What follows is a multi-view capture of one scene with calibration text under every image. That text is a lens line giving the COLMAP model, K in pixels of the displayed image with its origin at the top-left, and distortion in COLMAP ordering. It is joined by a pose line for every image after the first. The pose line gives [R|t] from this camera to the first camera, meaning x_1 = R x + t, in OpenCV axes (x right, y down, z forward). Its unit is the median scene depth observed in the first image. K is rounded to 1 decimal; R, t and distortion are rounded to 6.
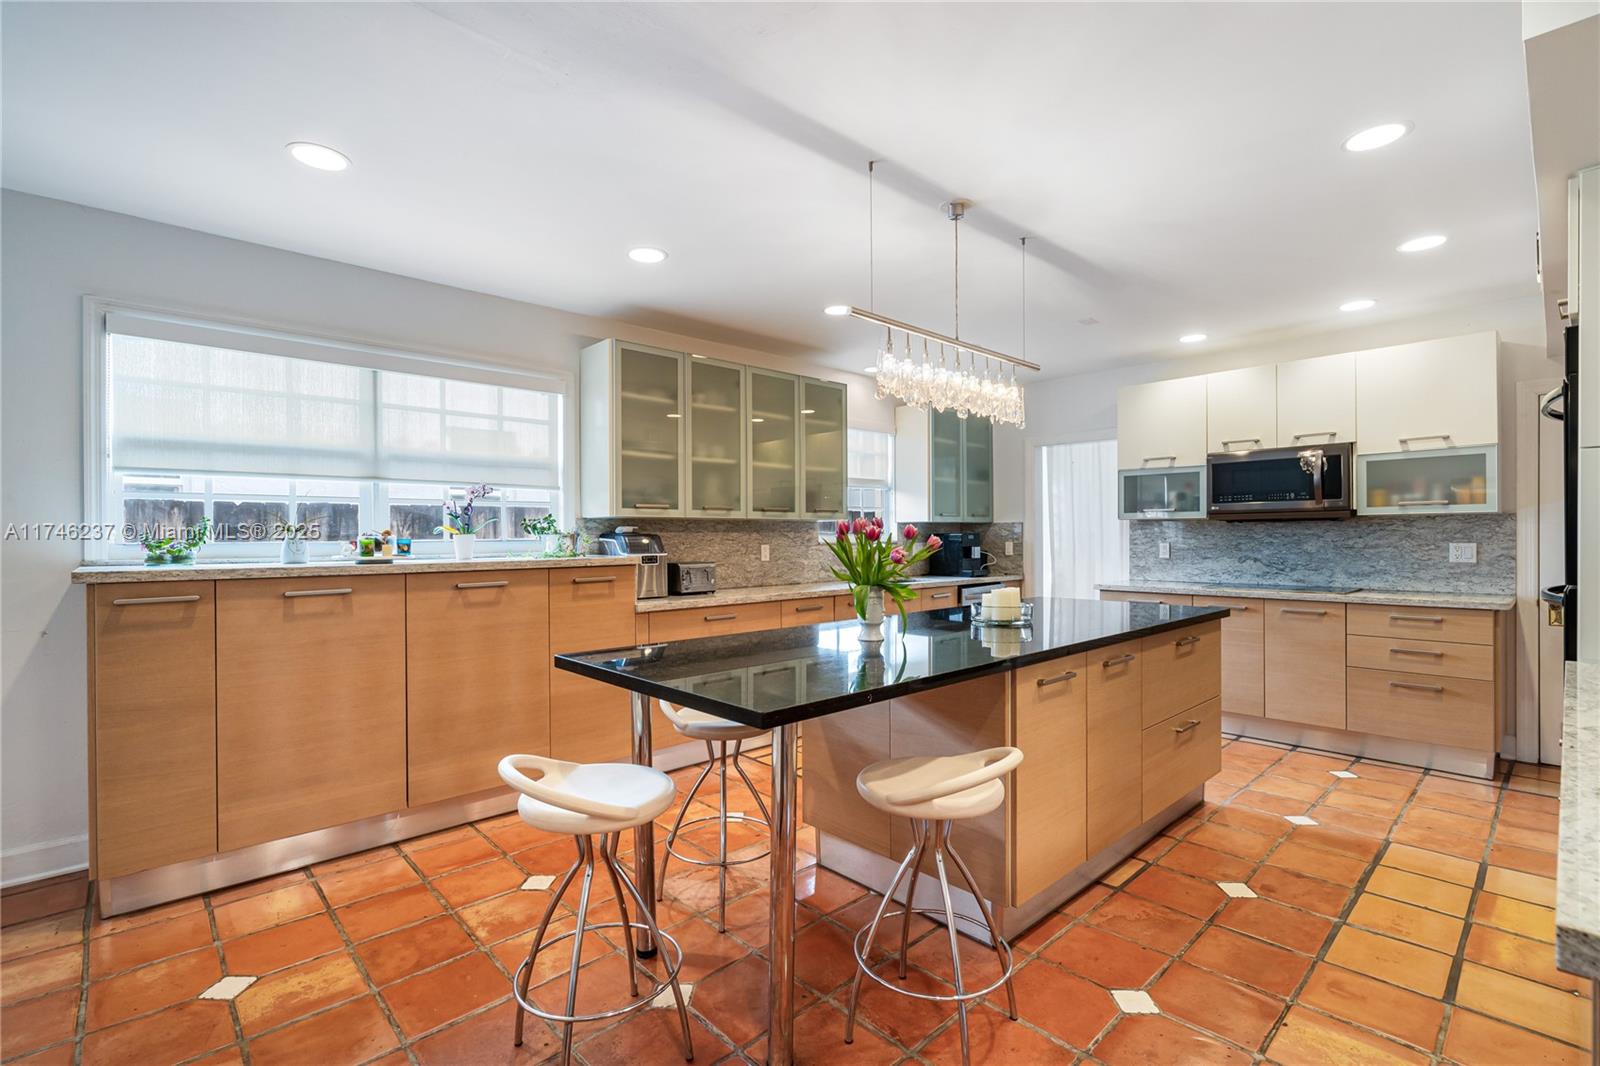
lens RADIAL K [[720.3, 0, 798.1], [0, 720.3, 540.2], [0, 0, 1]] dist [-0.009353, 0.001061]
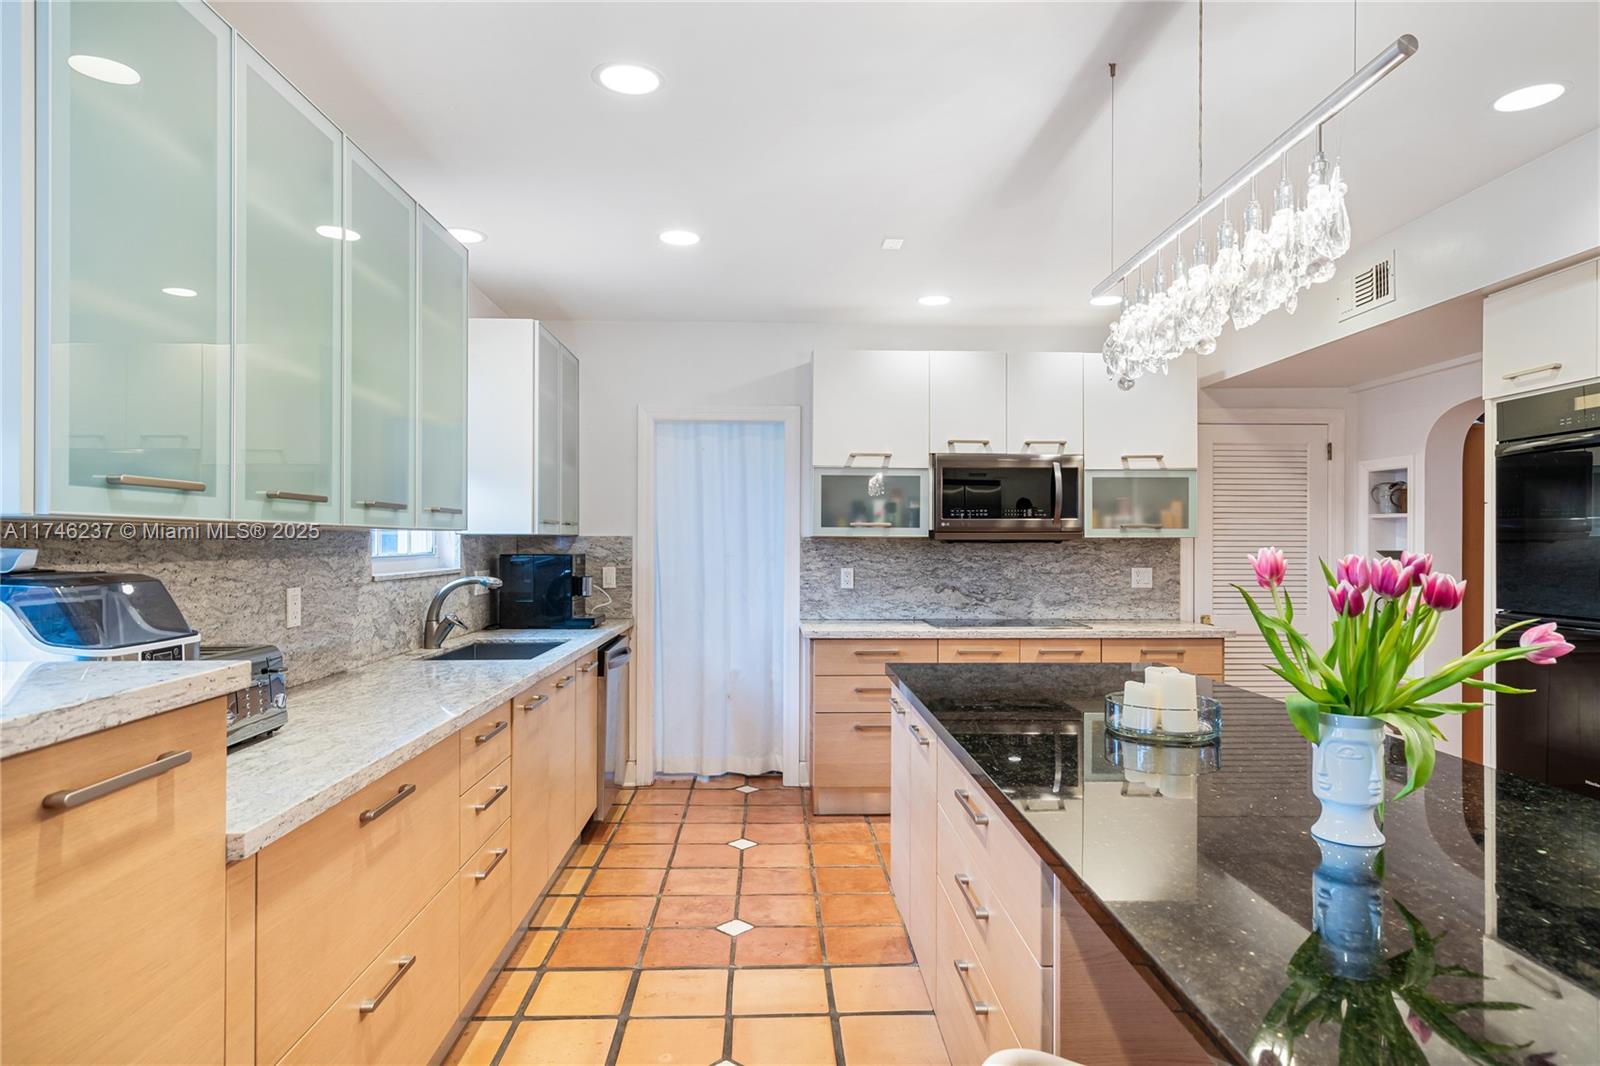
lens RADIAL K [[931.4, 0, 809.1], [0, 931.4, 540.5], [0, 0, 1]] dist [0.008878, -0.002796]
pose [[0.646330, 0.008442, 0.763011, -0.315559], [-0.002333, 0.999956, -0.009087, -0.020023], [-0.763054, 0.004093, 0.646322, 0.518010]]
